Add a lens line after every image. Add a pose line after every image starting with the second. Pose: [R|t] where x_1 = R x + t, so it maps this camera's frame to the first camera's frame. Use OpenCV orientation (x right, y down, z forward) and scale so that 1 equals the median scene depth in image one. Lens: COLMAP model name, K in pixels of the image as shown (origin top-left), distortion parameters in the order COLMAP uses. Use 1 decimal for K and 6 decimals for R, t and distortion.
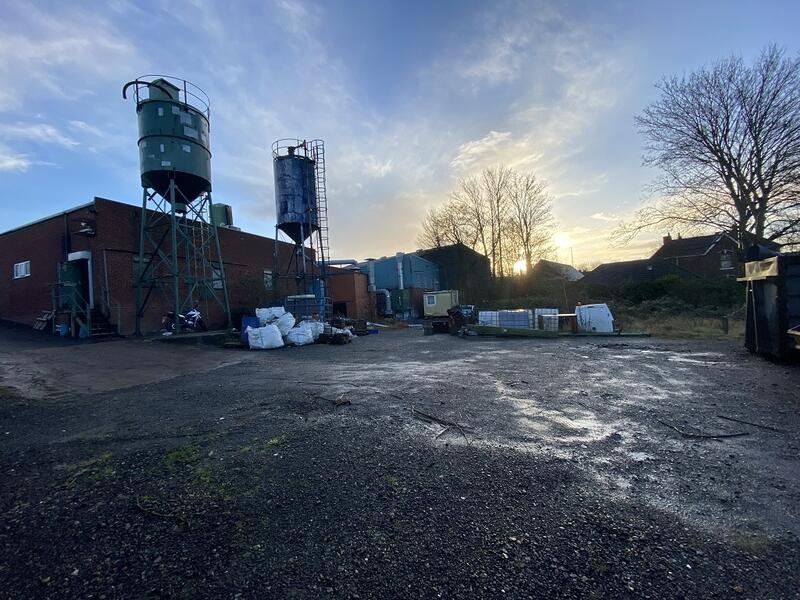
lens RADIAL K [[322.0, 0, 396.6], [0, 322.0, 299.0], [0, 0, 1]] dist [0.058046, -0.035843]
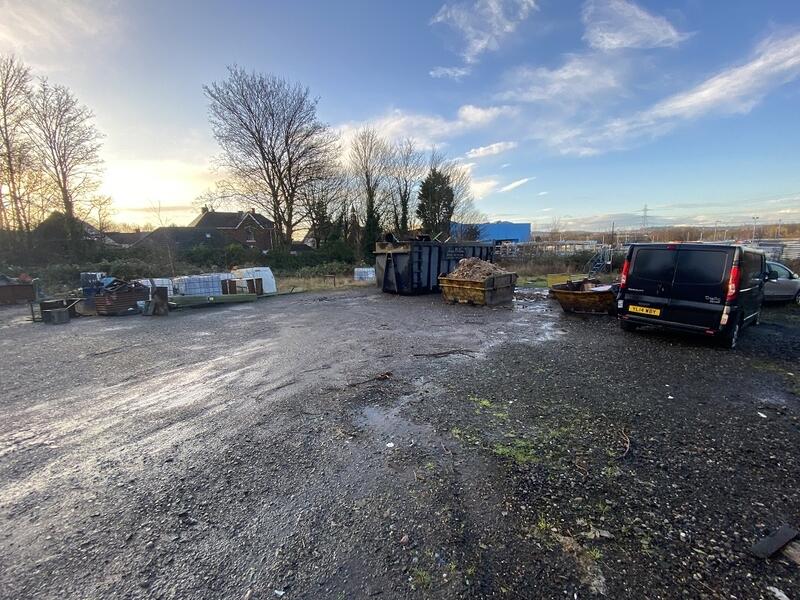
lens RADIAL K [[322.0, 0, 396.6], [0, 322.0, 299.0], [0, 0, 1]] dist [0.058046, -0.035843]
pose [[0.264321, -0.106425, 0.958545, -0.205049], [0.006077, 0.994057, 0.108692, 0.001933], [-0.964415, -0.022904, 0.263397, 0.151285]]
